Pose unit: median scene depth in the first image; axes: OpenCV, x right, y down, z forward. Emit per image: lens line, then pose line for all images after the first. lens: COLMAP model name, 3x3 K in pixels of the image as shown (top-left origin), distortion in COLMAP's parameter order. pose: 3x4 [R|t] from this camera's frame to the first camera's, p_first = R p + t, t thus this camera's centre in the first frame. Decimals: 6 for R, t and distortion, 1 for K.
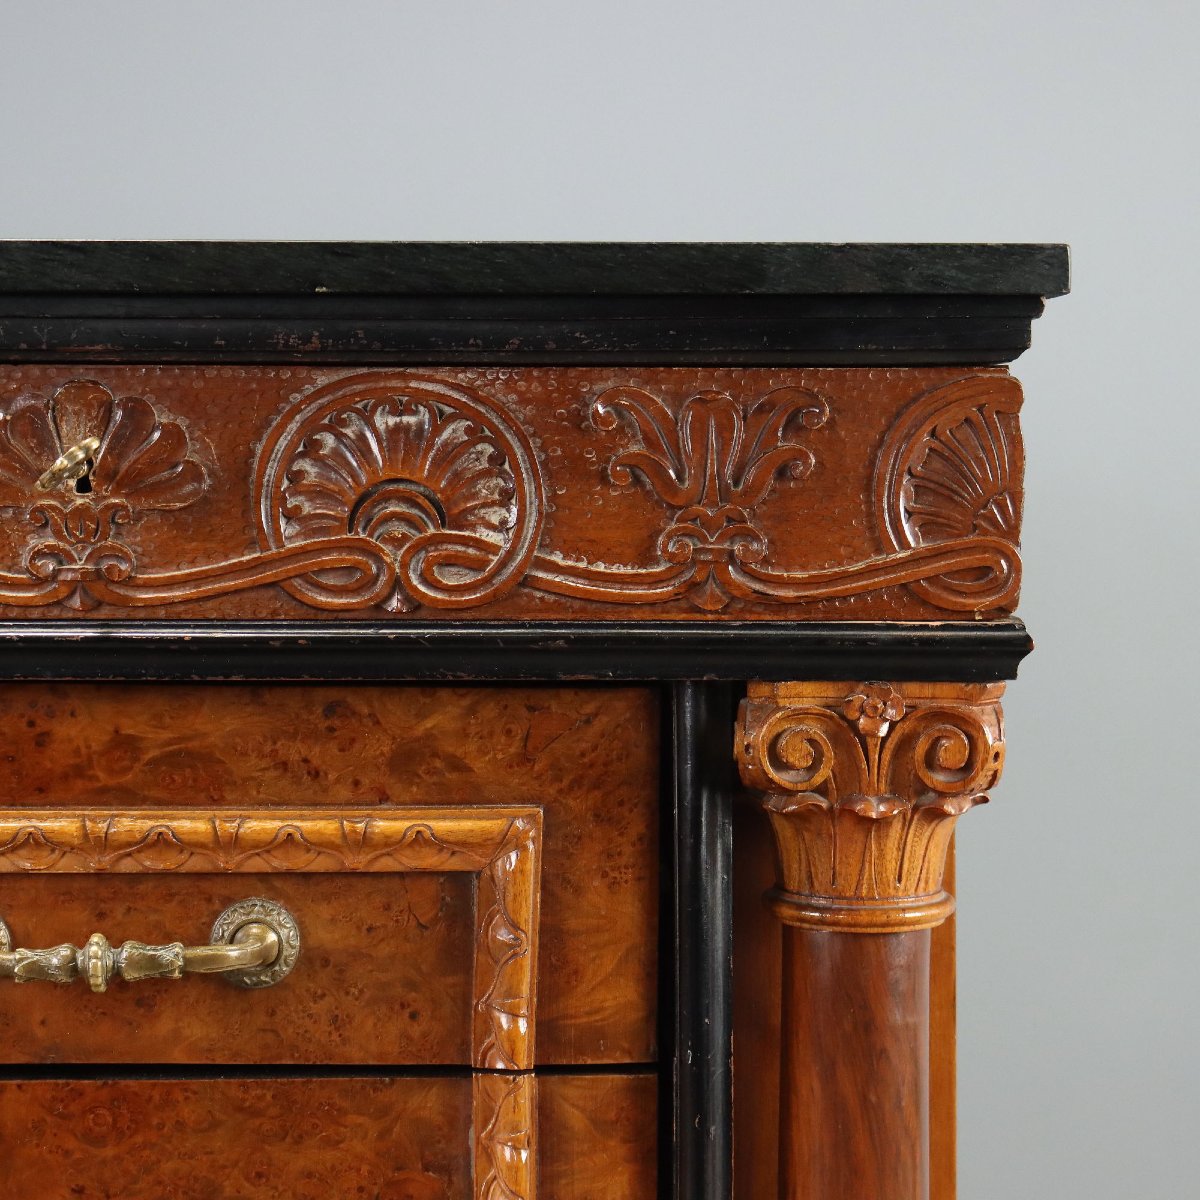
lens RADIAL K [[3006.5, 0, 603.7], [0, 3006.5, 596.6], [0, 0, 1]] dist [0.058337, 0.000000]
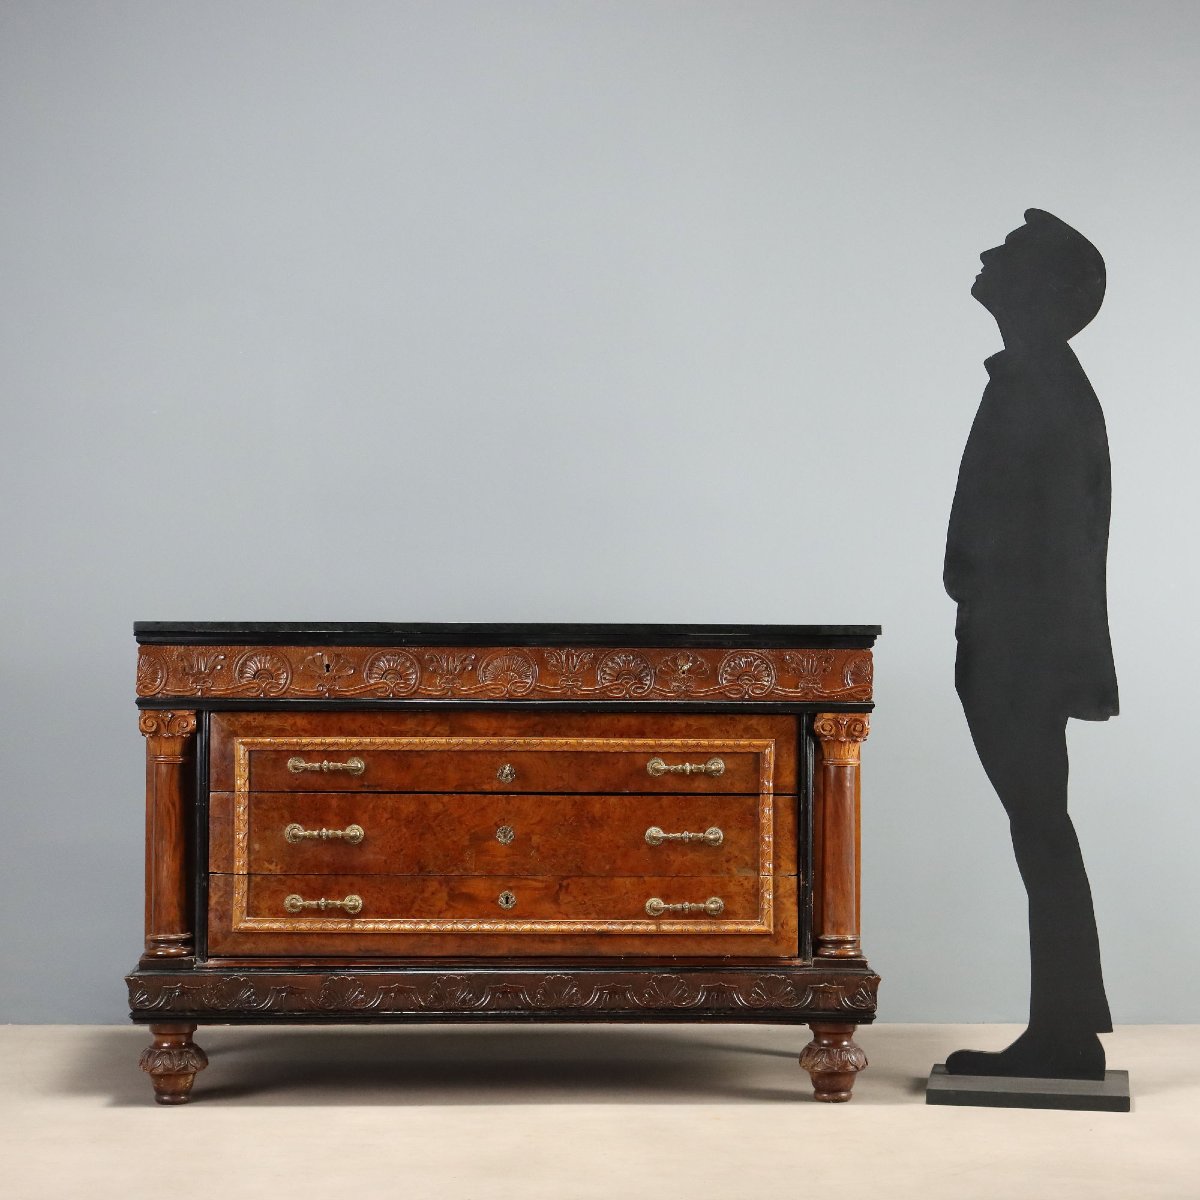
lens RADIAL K [[3006.5, 0, 598.3], [0, 3006.5, 601.6], [0, 0, 1]] dist [0.058337, 0.000000]
pose [[0.999927, 0.003077, 0.011699, -0.363525], [-0.002278, 0.997699, -0.067757, 0.178384], [-0.011880, 0.067725, 0.997633, -3.864503]]
